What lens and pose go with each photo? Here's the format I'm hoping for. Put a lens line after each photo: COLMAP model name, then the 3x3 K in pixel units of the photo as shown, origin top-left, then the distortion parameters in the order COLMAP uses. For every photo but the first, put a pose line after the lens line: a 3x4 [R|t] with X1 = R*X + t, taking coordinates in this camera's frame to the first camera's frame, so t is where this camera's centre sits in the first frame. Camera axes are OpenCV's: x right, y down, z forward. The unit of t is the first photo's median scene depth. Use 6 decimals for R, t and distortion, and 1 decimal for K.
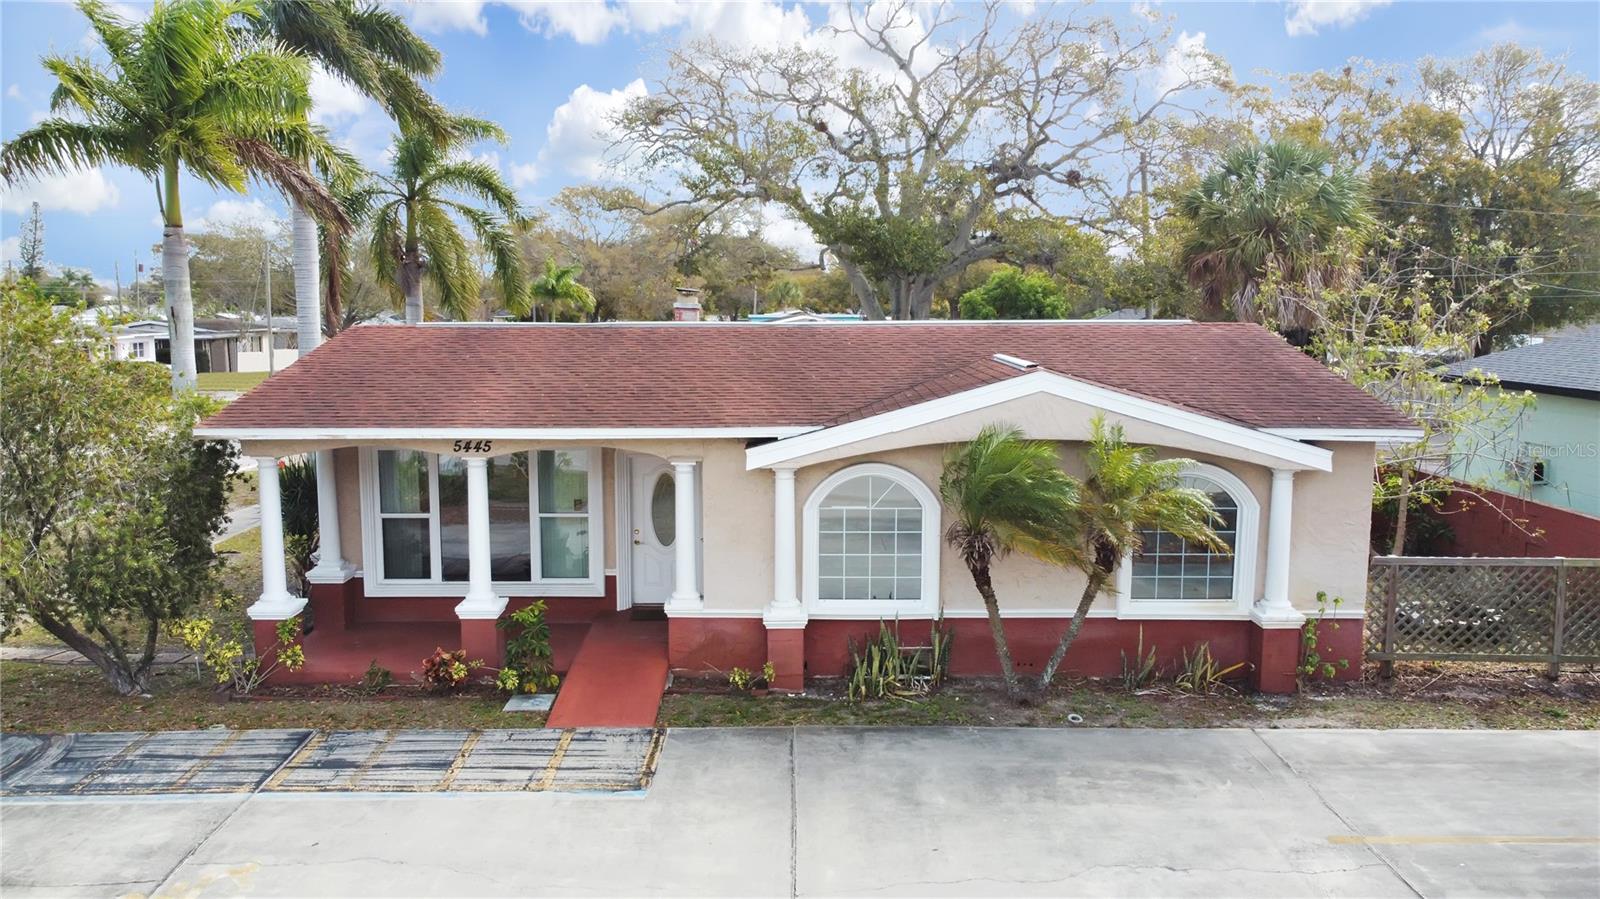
lens RADIAL K [[1227.5, 0, 800.0], [0, 1227.5, 449.5], [0, 0, 1]] dist [-0.000916, -0.001001]
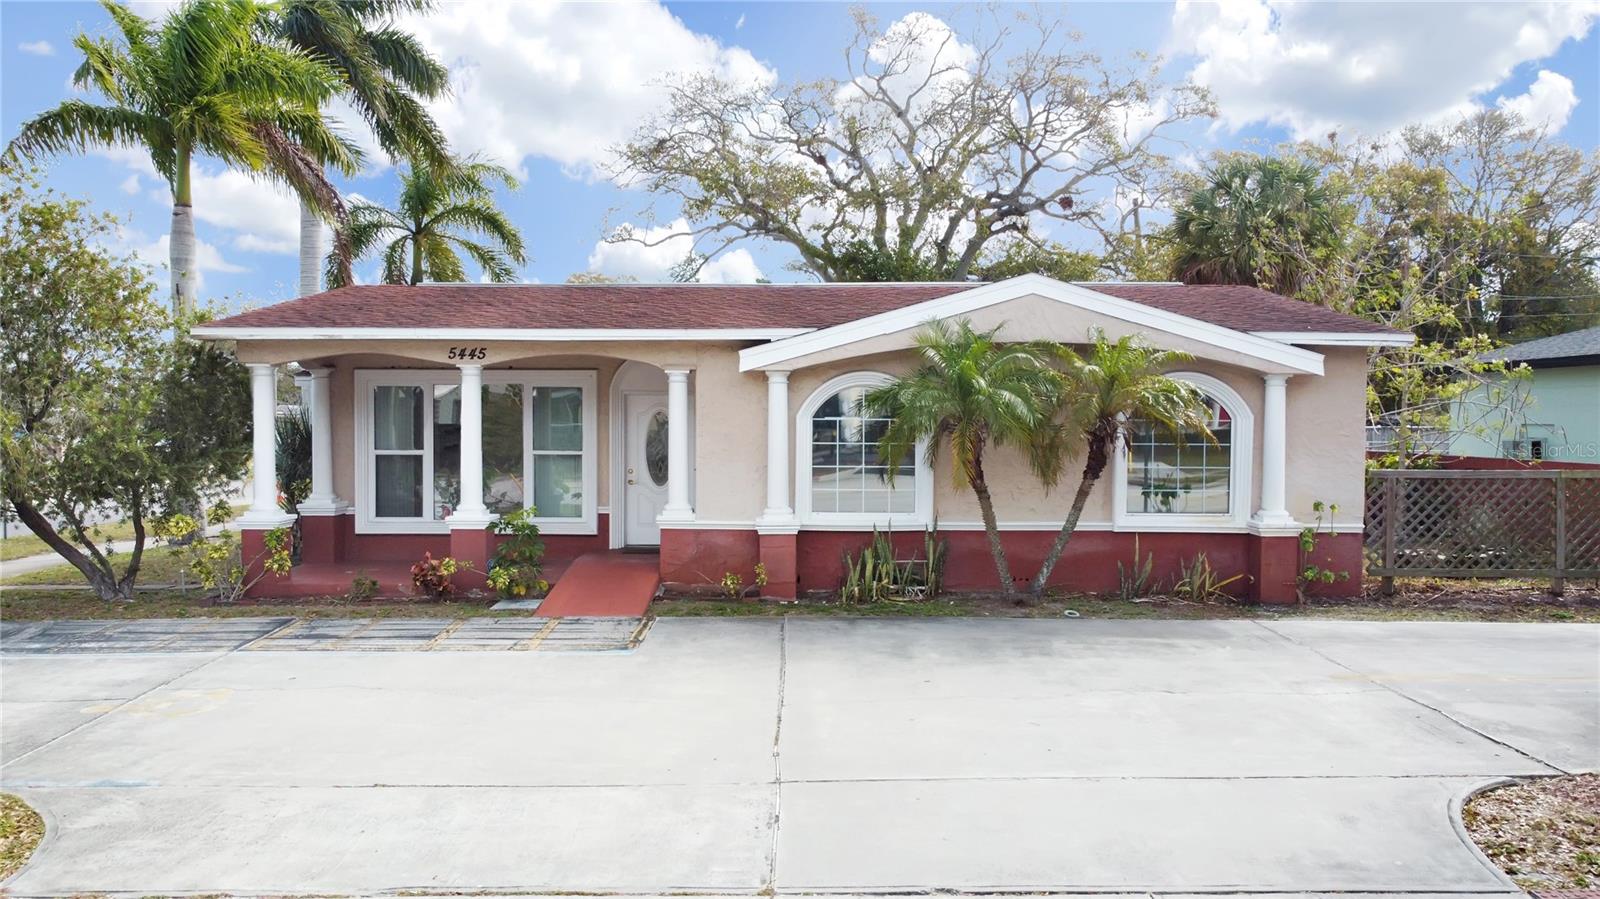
lens RADIAL K [[1227.5, 0, 800.0], [0, 1227.5, 449.5], [0, 0, 1]] dist [-0.000916, -0.001001]
pose [[0.999995, 0.002059, -0.002411, 0.008062], [-0.002286, 0.995187, -0.097972, 0.170440], [0.002197, 0.097977, 0.995186, 0.007935]]
